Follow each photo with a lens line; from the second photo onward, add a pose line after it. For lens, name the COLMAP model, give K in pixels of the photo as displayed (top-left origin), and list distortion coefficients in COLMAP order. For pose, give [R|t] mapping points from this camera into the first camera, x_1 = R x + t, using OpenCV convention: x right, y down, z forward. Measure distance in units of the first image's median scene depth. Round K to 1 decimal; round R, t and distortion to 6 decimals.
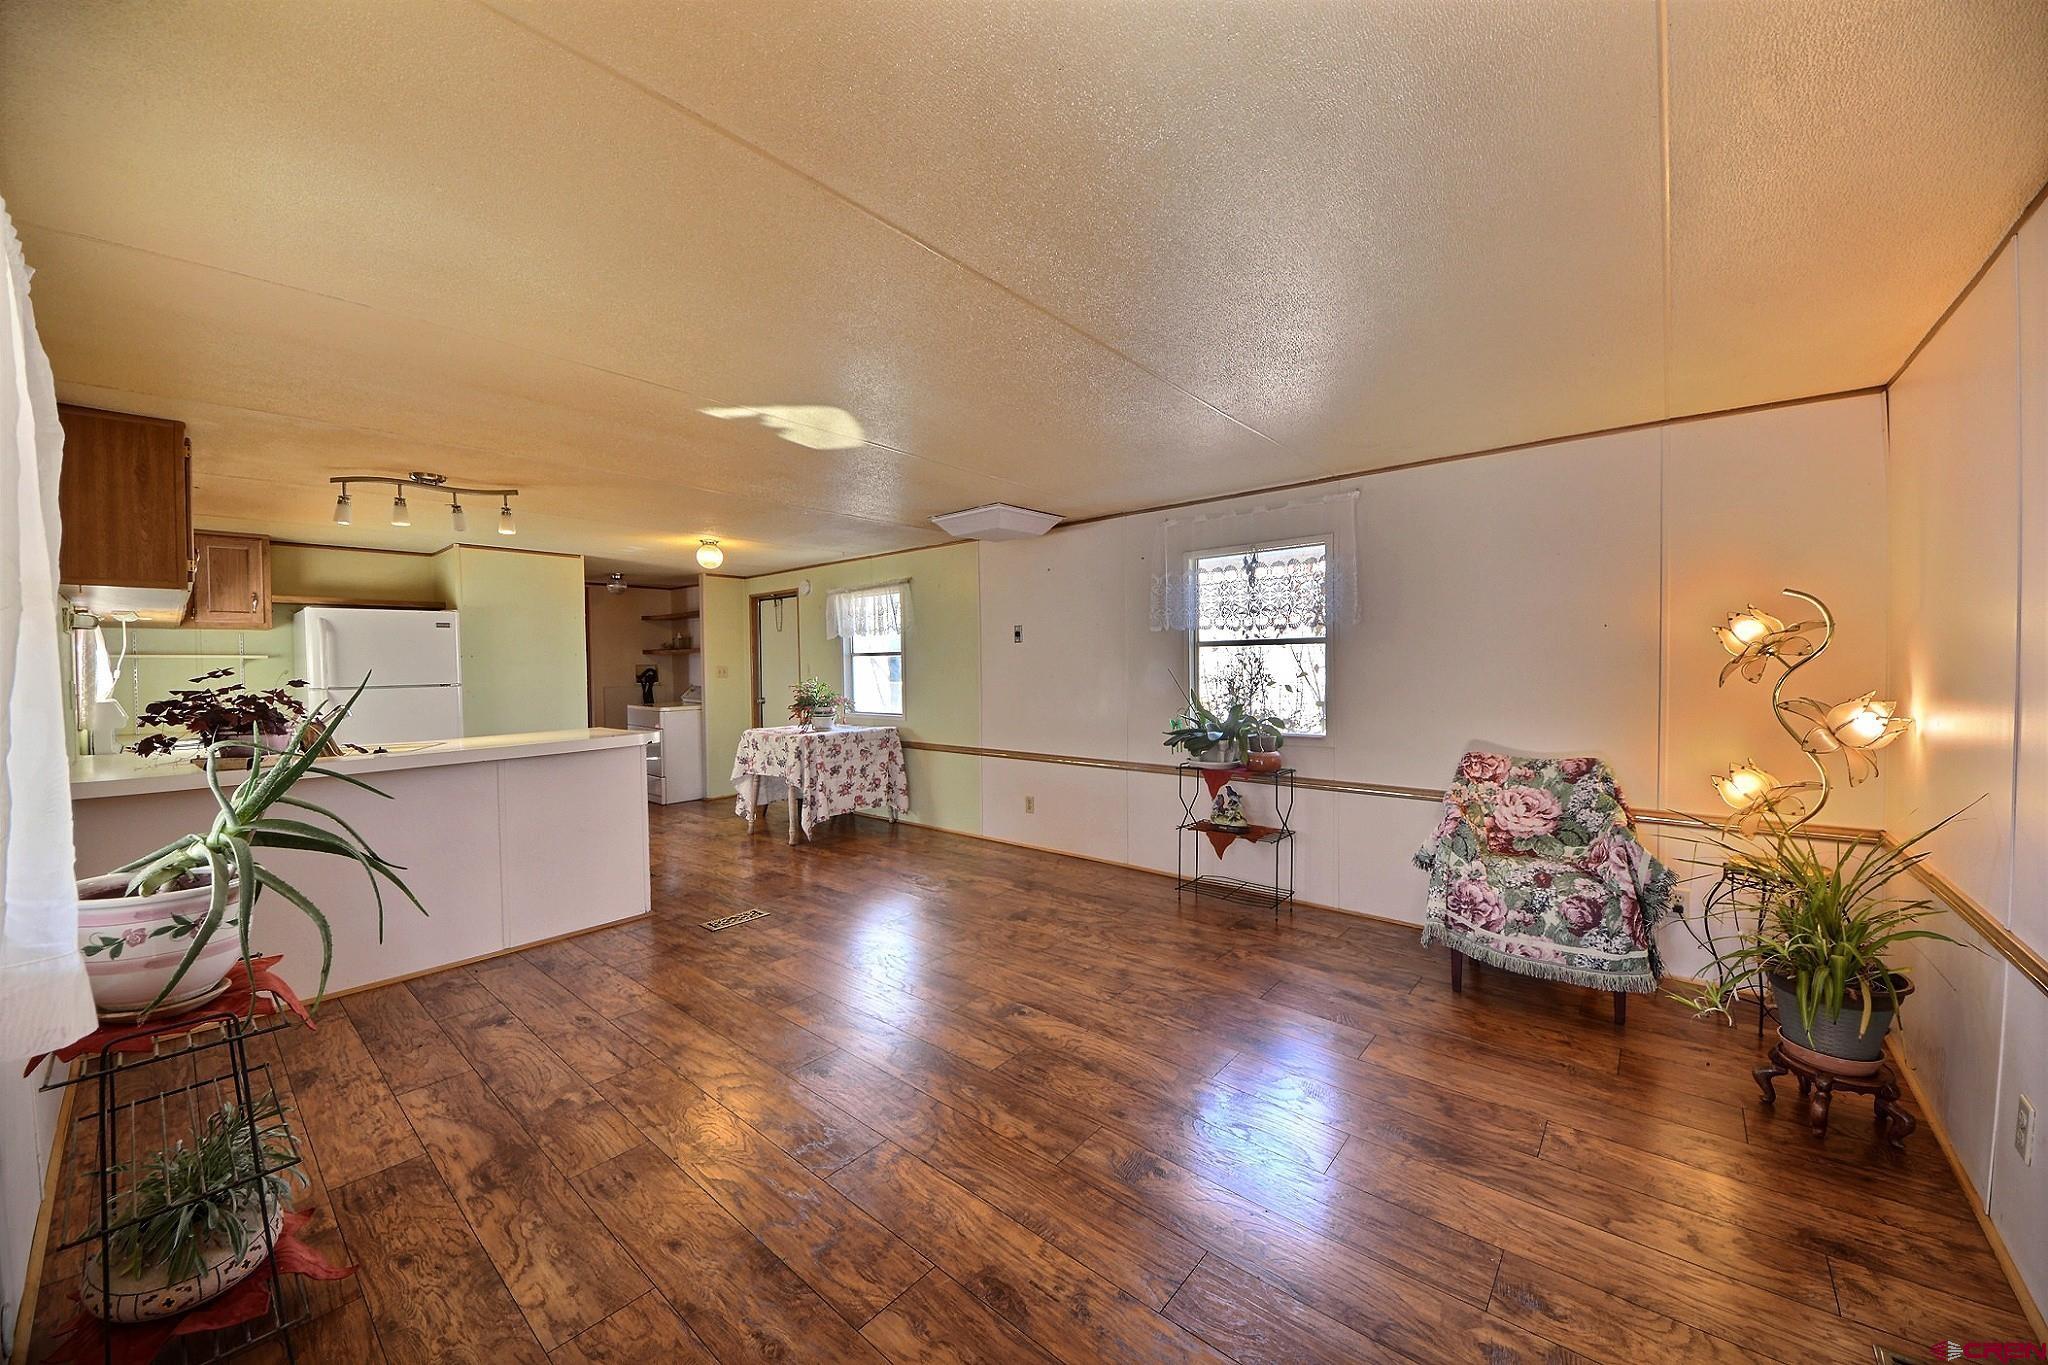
lens RADIAL K [[737.2, 0, 1038.0], [0, 737.2, 677.8], [0, 0, 1]] dist [0.034982, -0.022971]
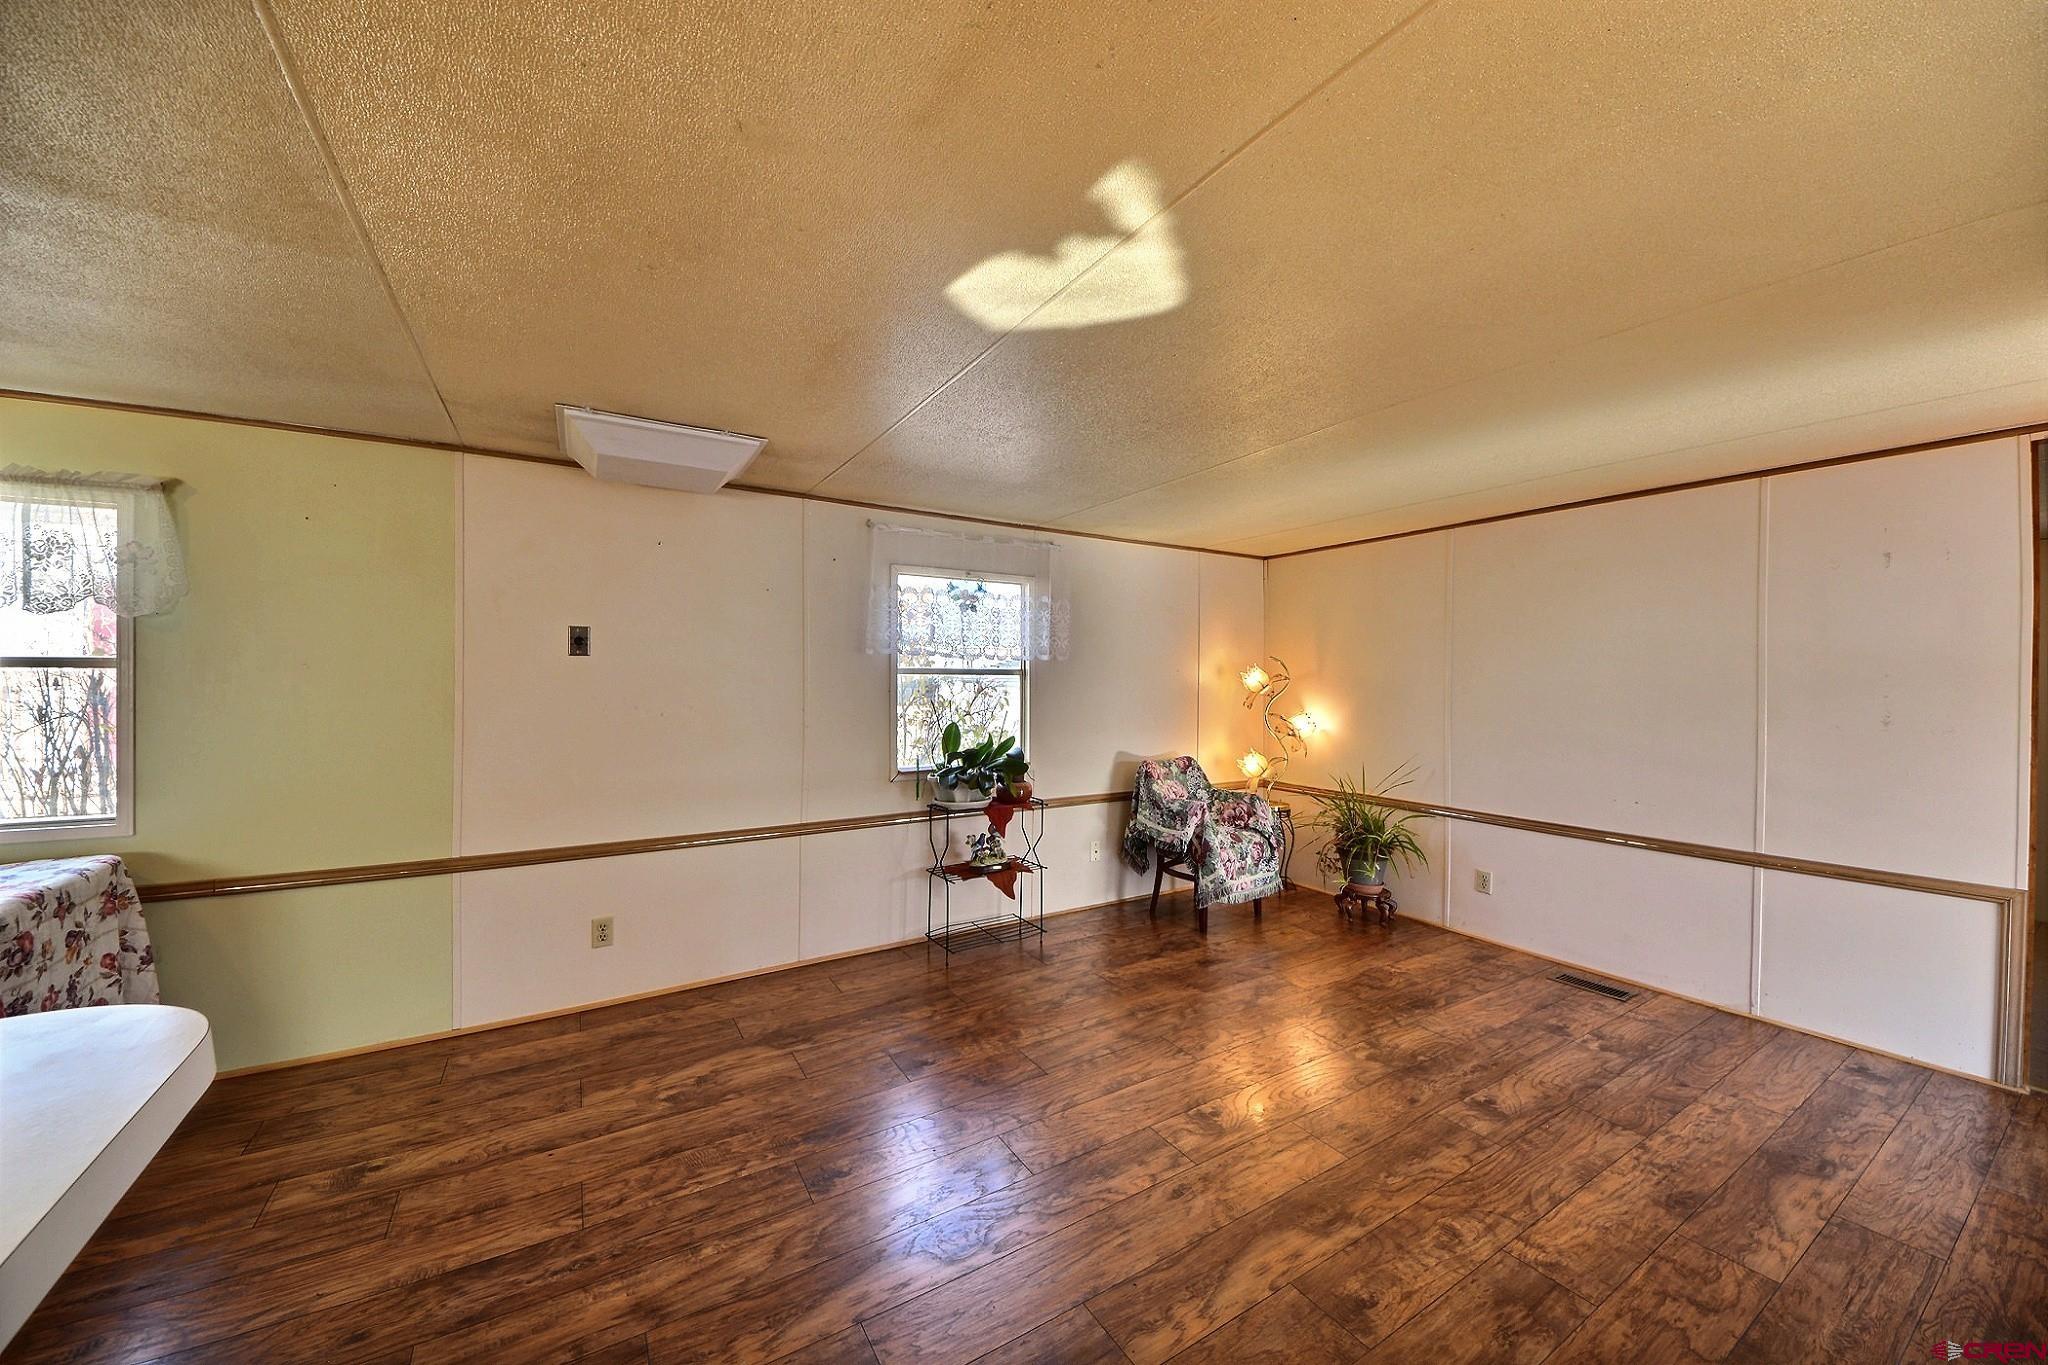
lens RADIAL K [[737.2, 0, 1038.0], [0, 737.2, 677.8], [0, 0, 1]] dist [0.034982, -0.022971]
pose [[0.304219, 0.011844, 0.952528, -0.612143], [0.006057, 0.999878, -0.014368, -0.026239], [-0.952583, 0.010141, 0.304111, 0.627031]]
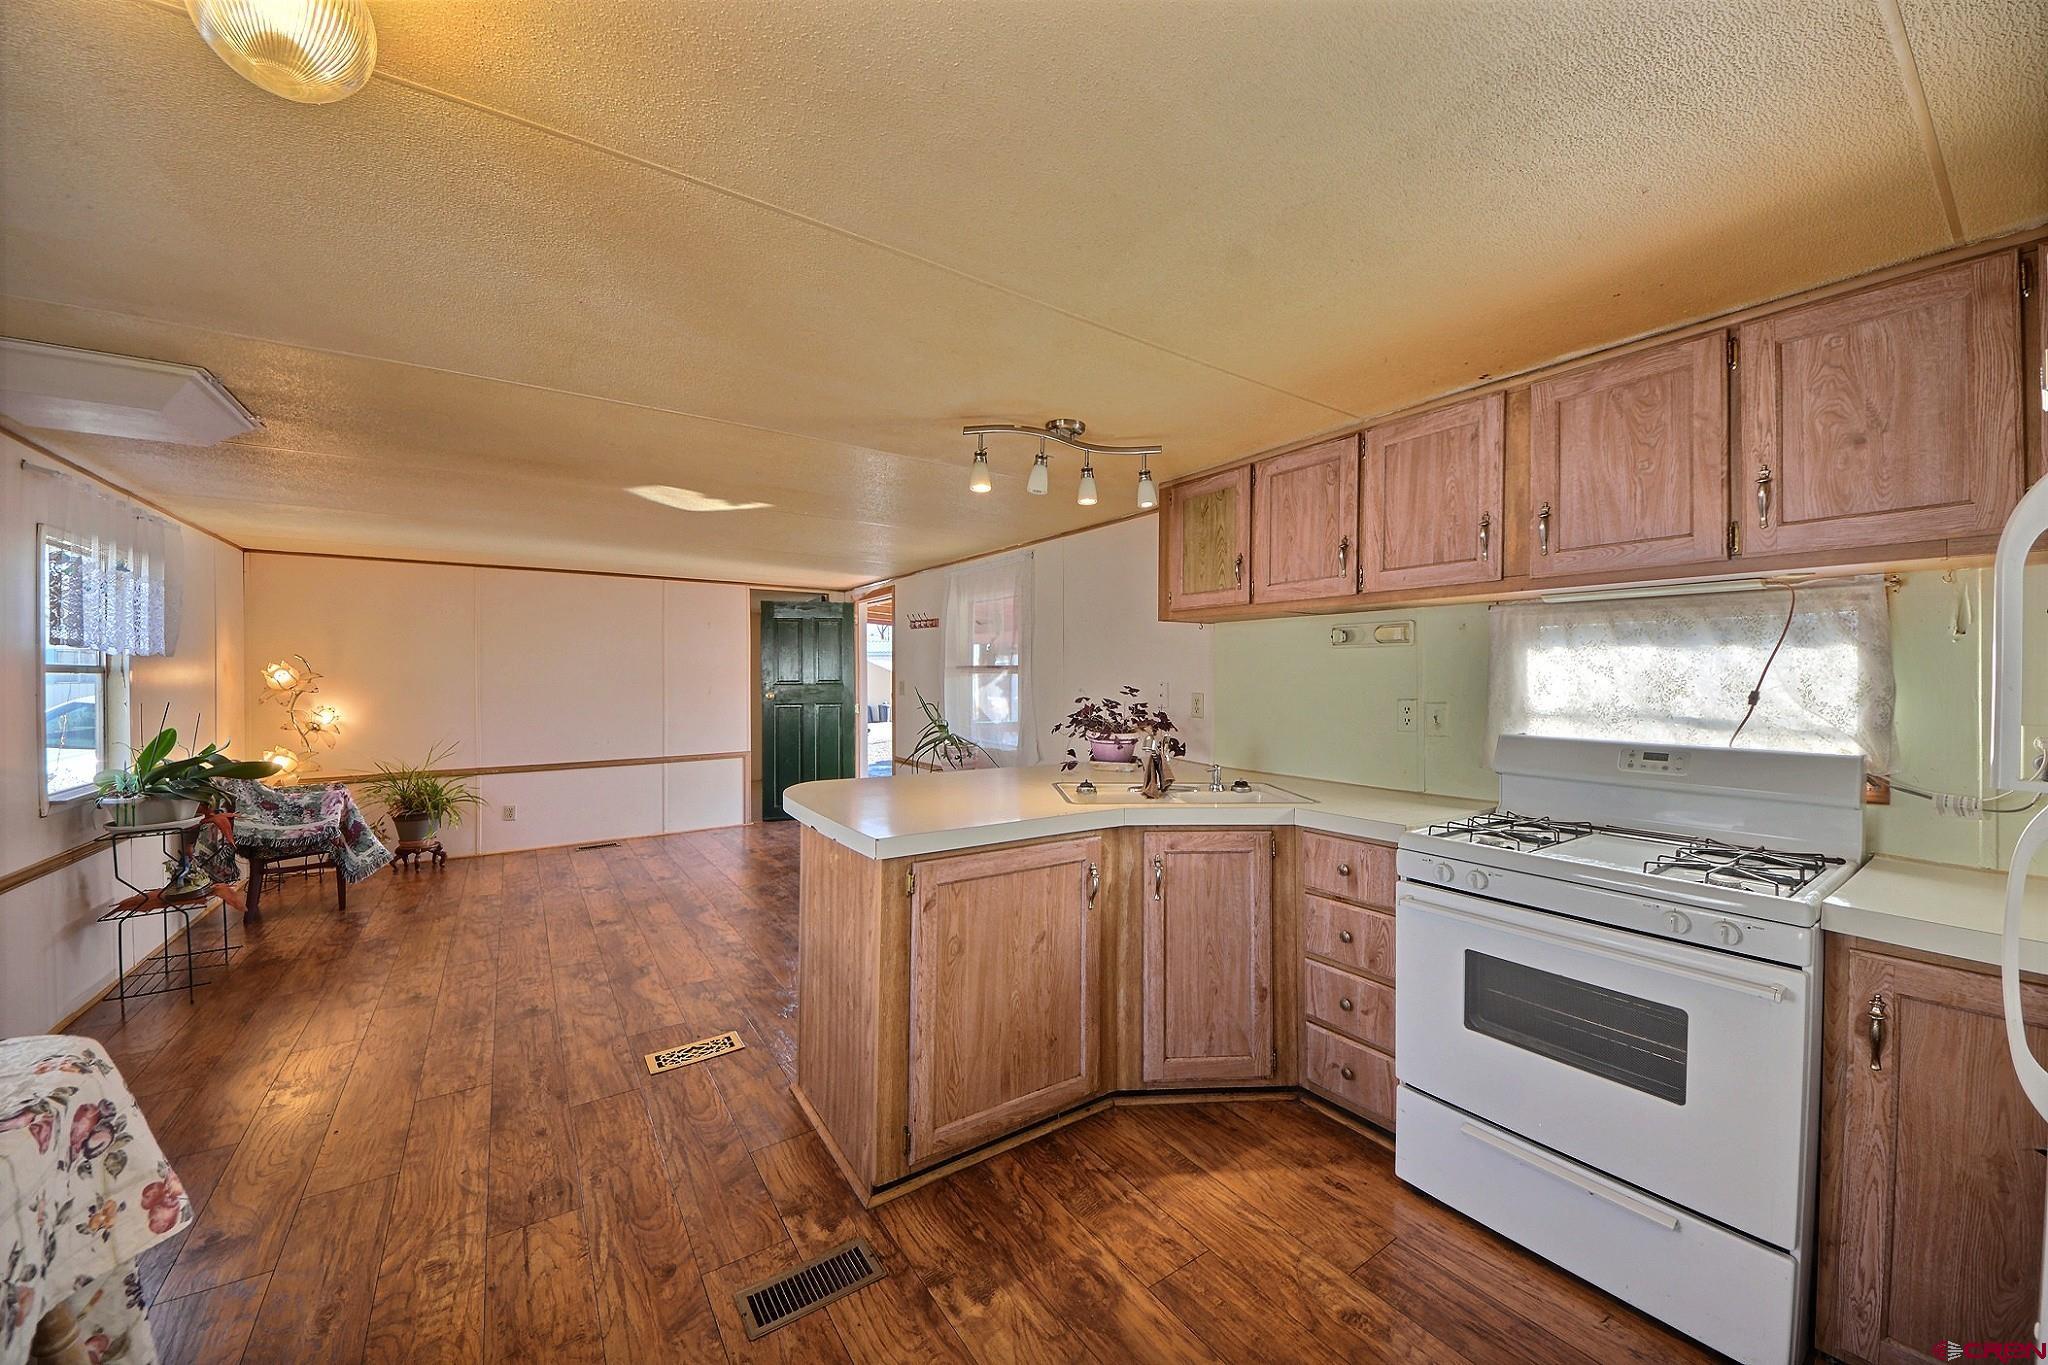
lens RADIAL K [[737.2, 0, 1038.0], [0, 737.2, 677.8], [0, 0, 1]] dist [0.034982, -0.022971]
pose [[-0.968037, 0.006083, 0.250735, -0.861672], [0.009918, 0.999852, 0.014037, -0.042288], [-0.250613, 0.016075, -0.967954, 1.522112]]
